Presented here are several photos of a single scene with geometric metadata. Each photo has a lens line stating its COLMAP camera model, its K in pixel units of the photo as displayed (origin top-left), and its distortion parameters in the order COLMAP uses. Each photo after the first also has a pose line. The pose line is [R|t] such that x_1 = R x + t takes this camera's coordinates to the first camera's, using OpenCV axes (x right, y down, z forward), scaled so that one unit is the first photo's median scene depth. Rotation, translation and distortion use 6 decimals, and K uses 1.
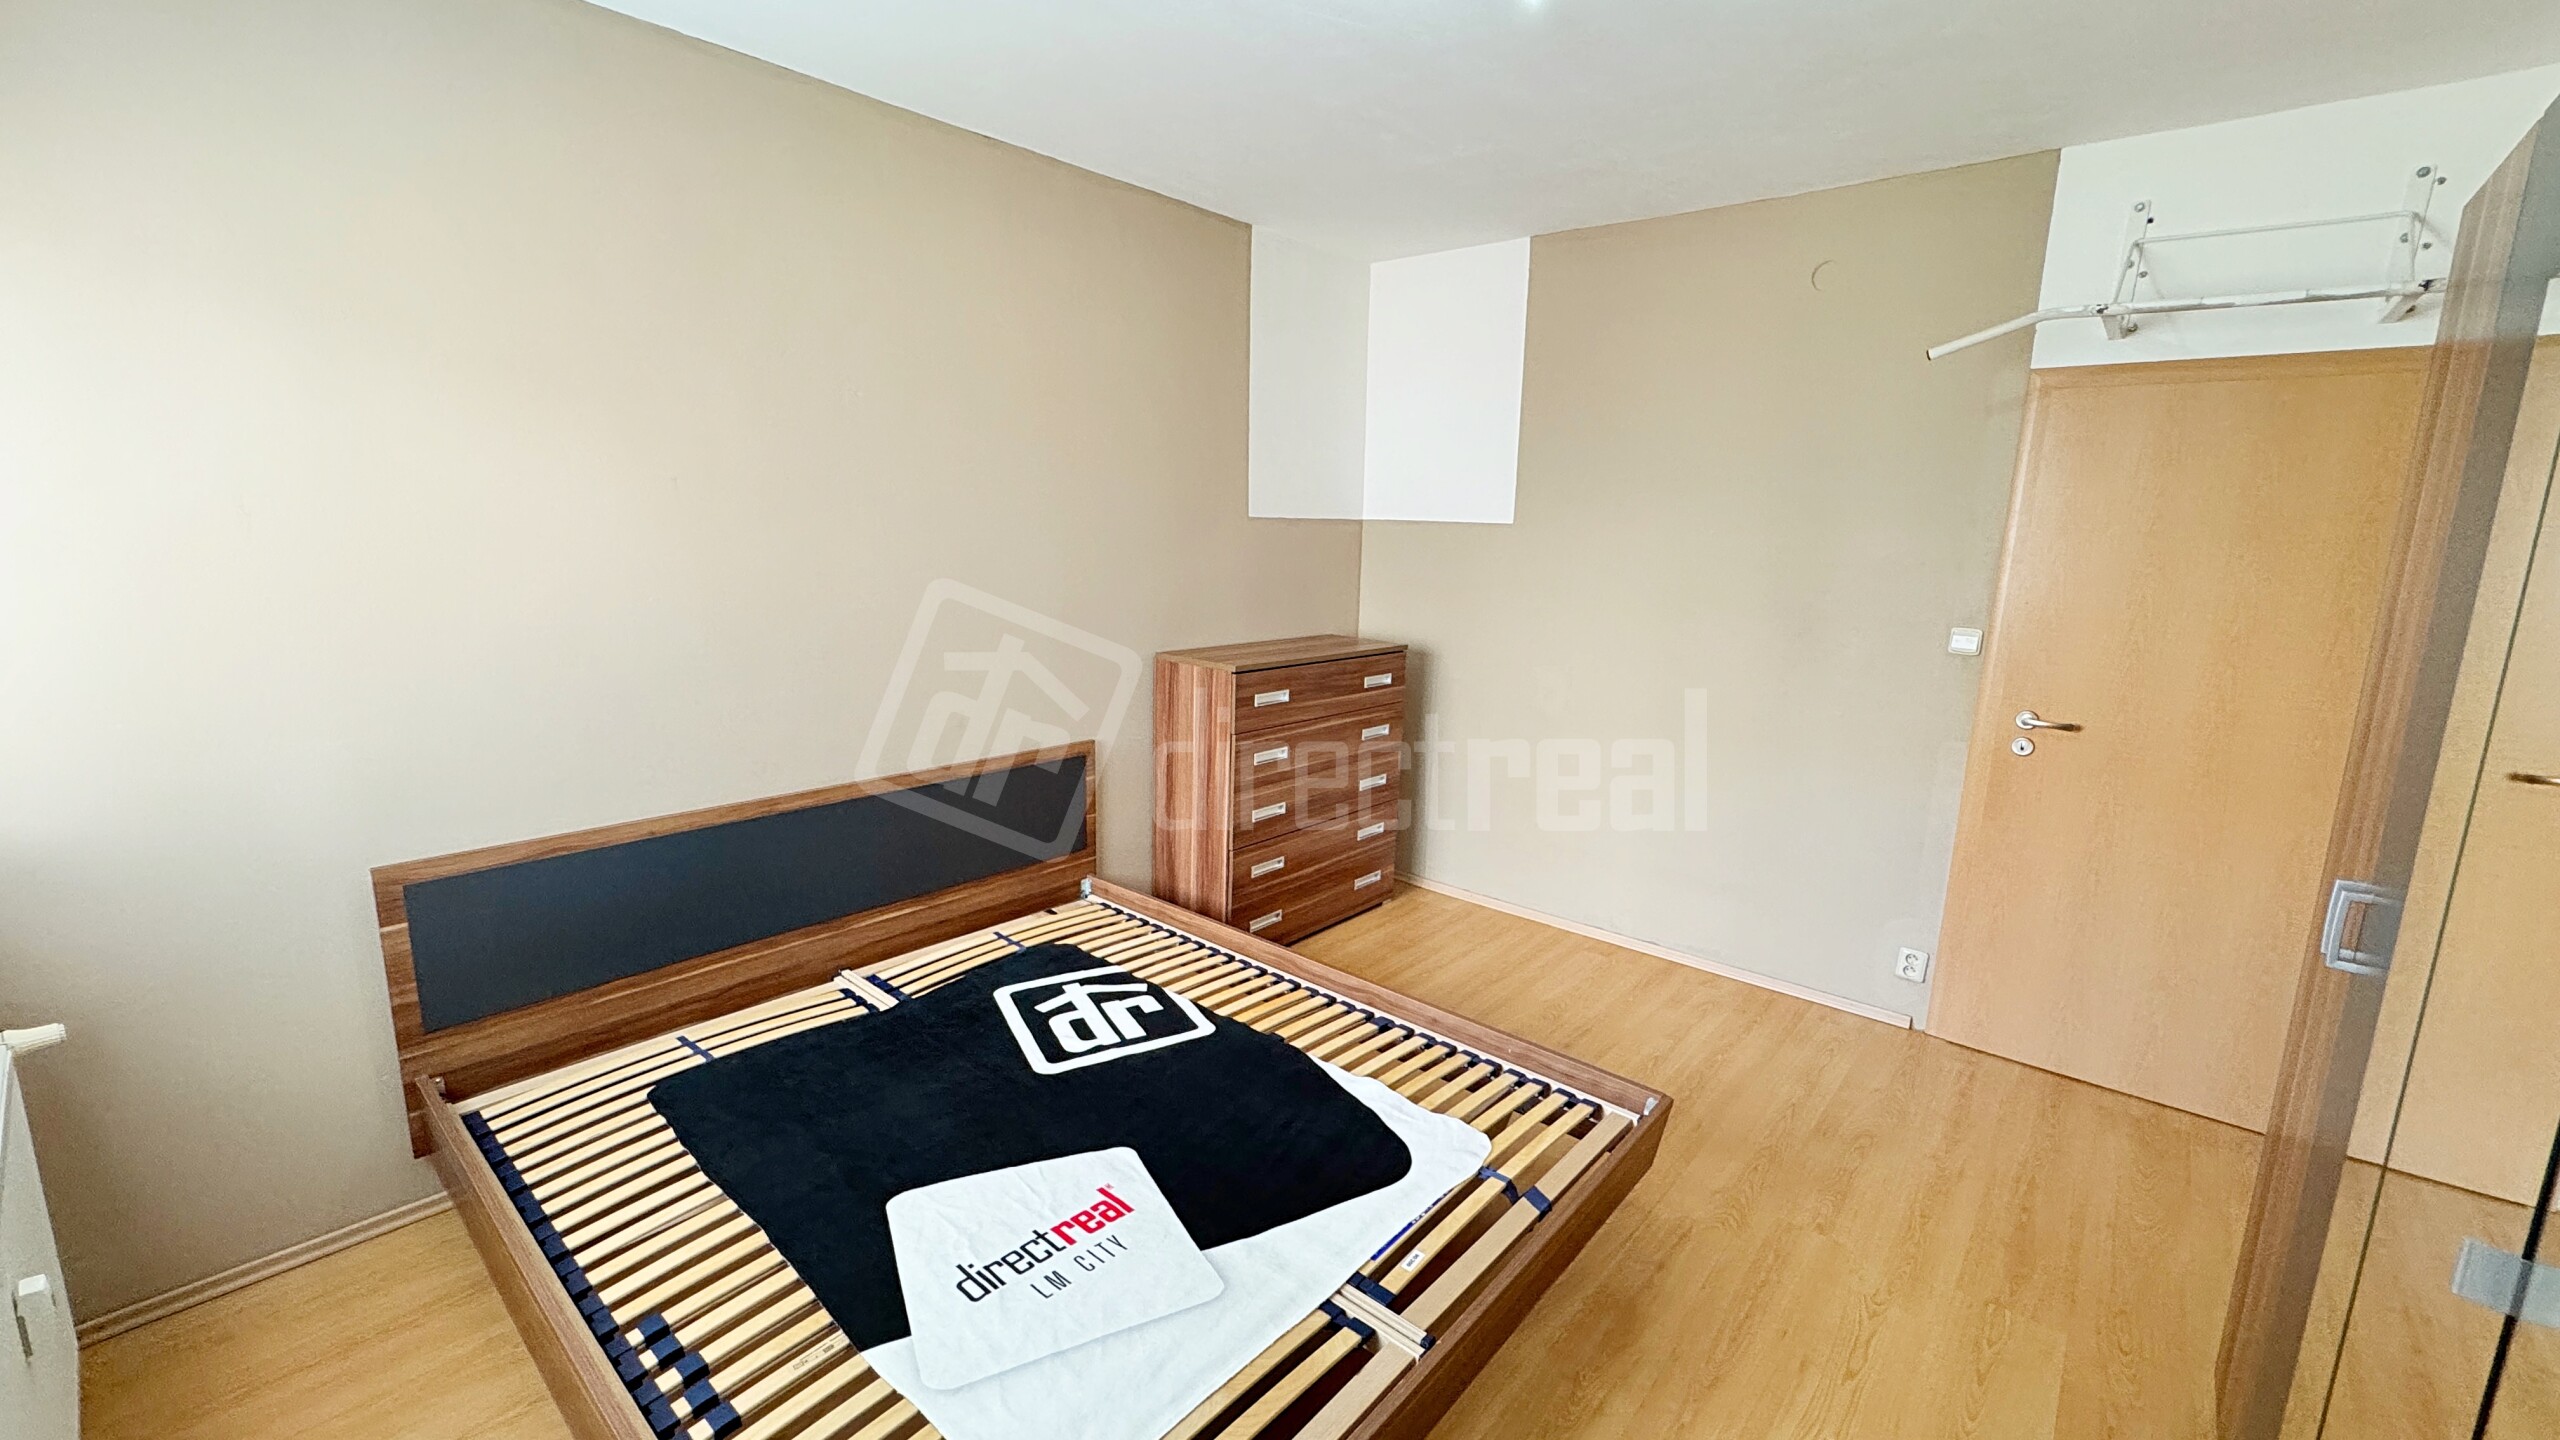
lens RADIAL K [[1027.3, 0, 1277.3], [0, 1027.3, 719.7], [0, 0, 1]] dist [-0.002622, 0.000482]
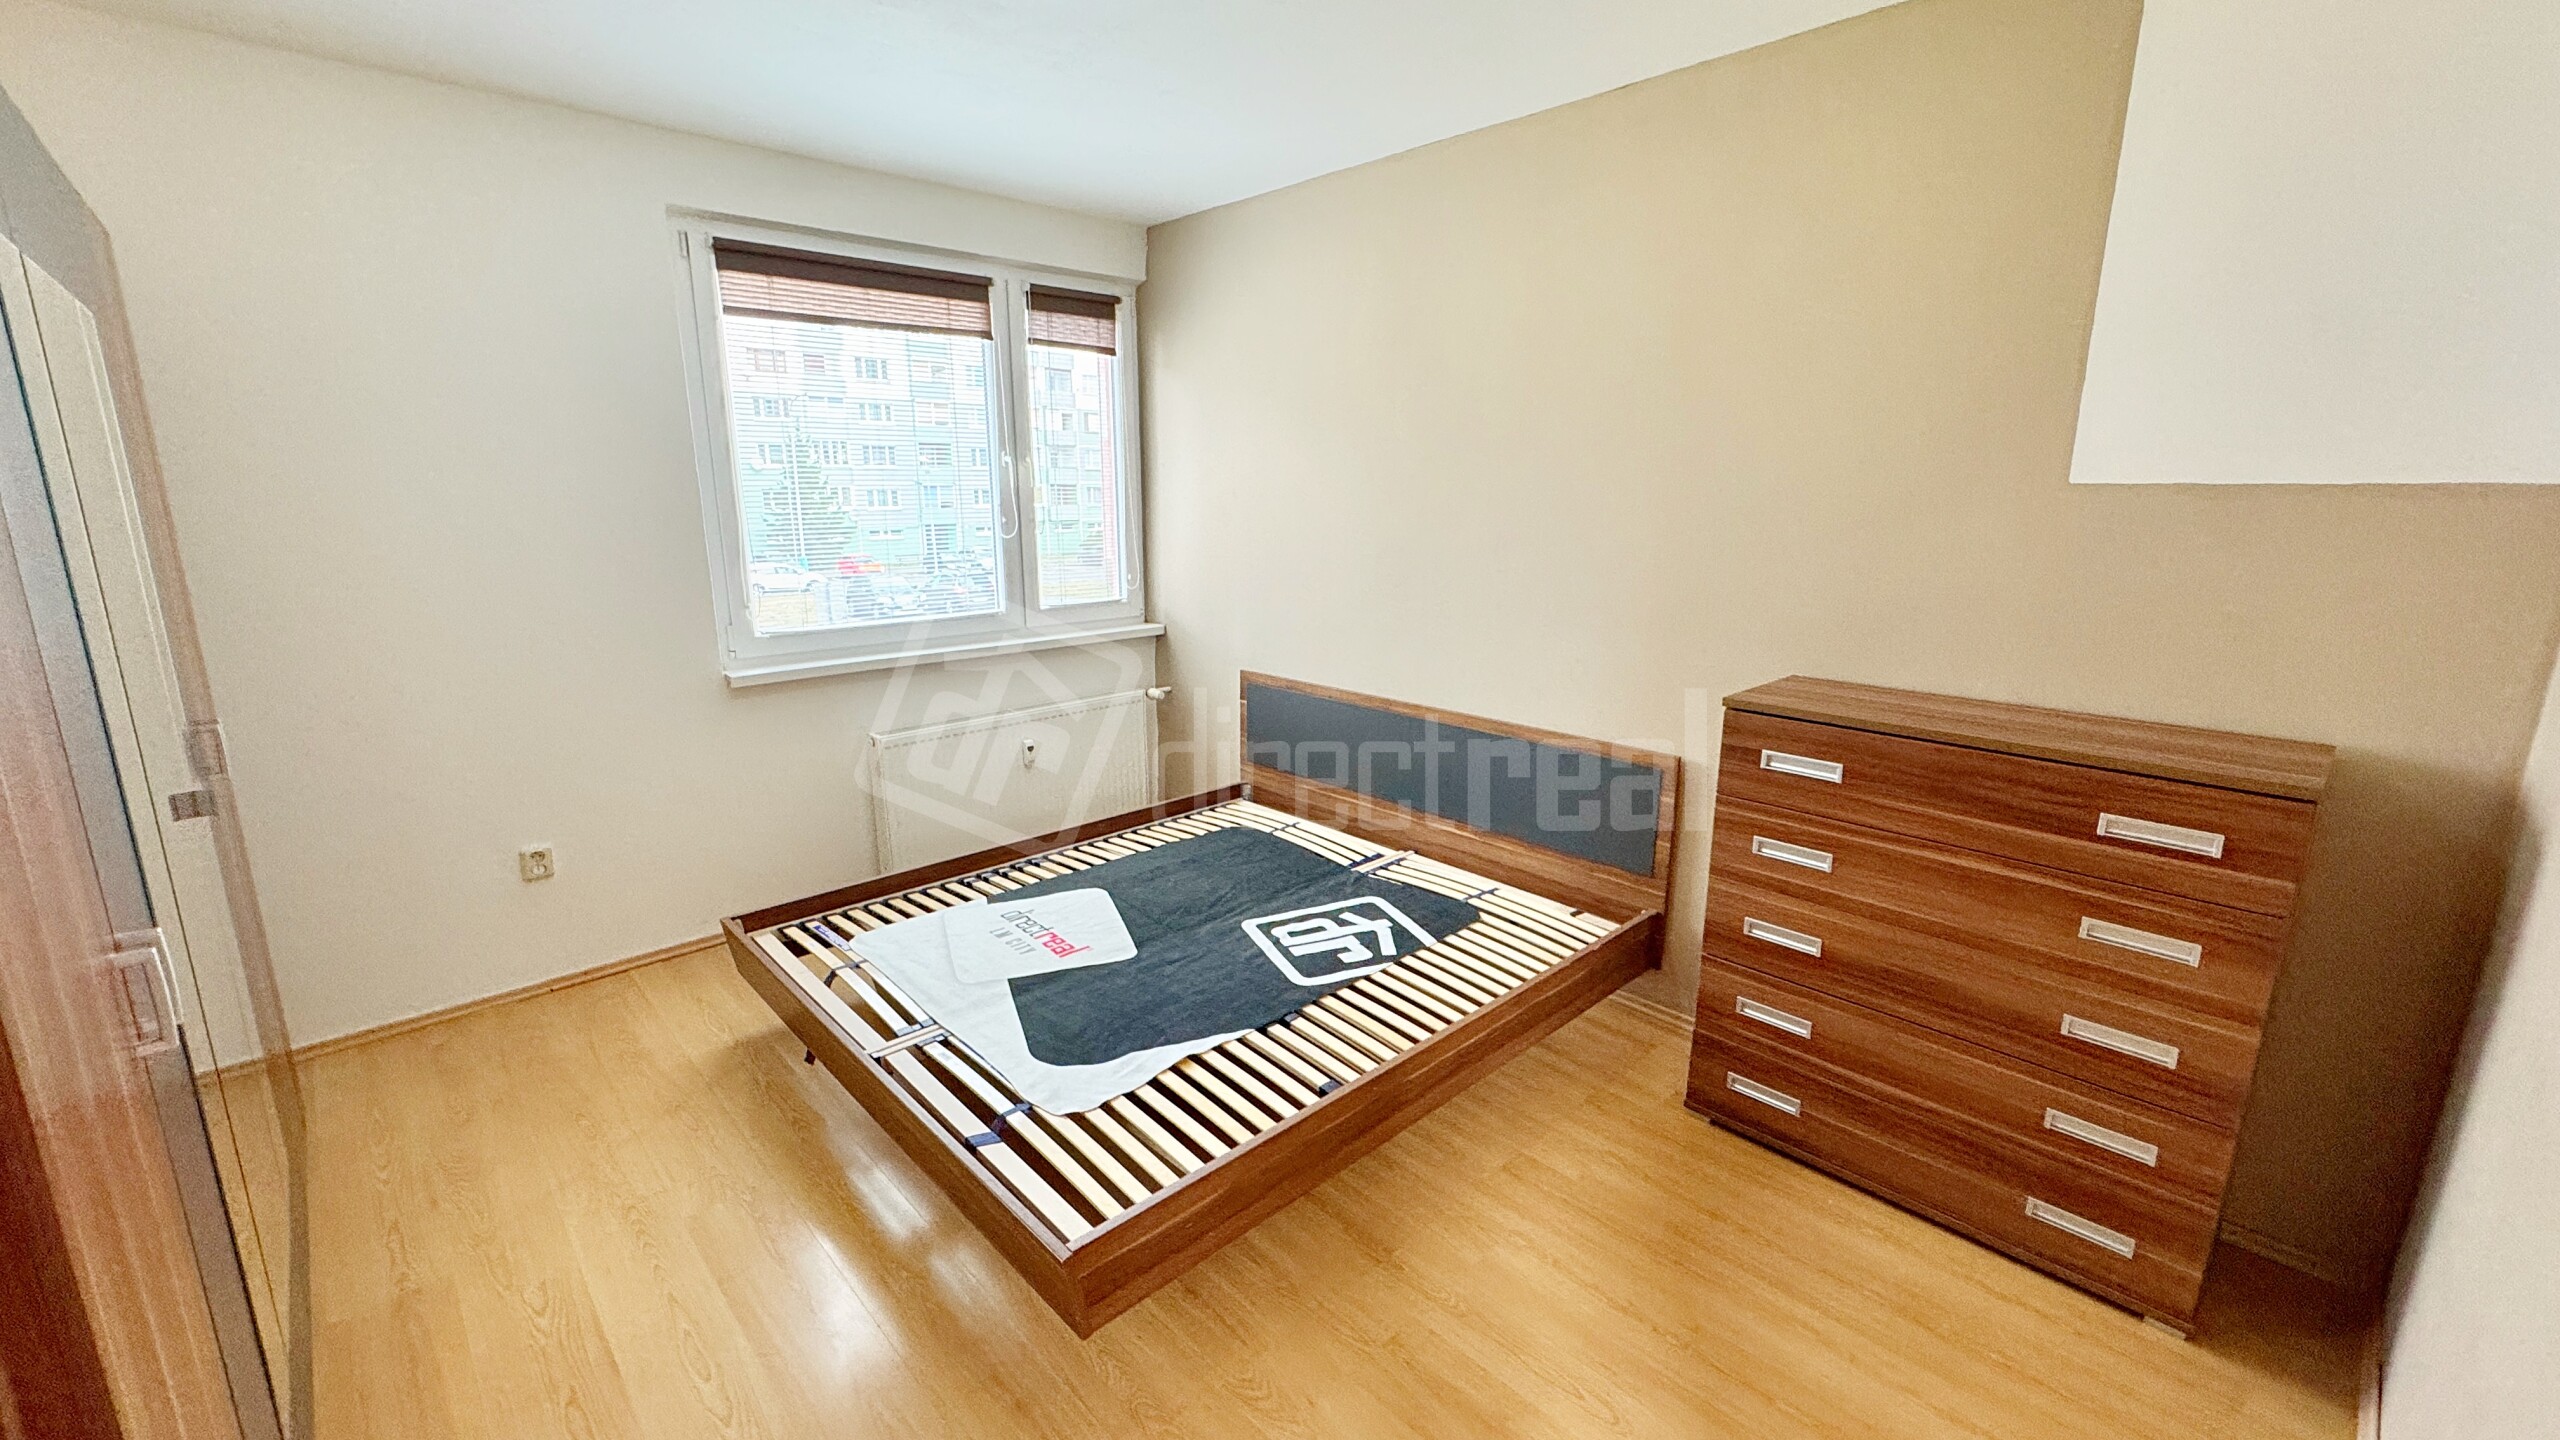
lens RADIAL K [[1027.3, 0, 1277.3], [0, 1027.3, 719.7], [0, 0, 1]] dist [-0.002622, 0.000482]
pose [[-0.099714, 0.200005, -0.974708, 0.806614], [-0.194048, 0.956872, 0.216196, -0.154297], [0.975911, 0.210698, -0.056603, 0.883600]]
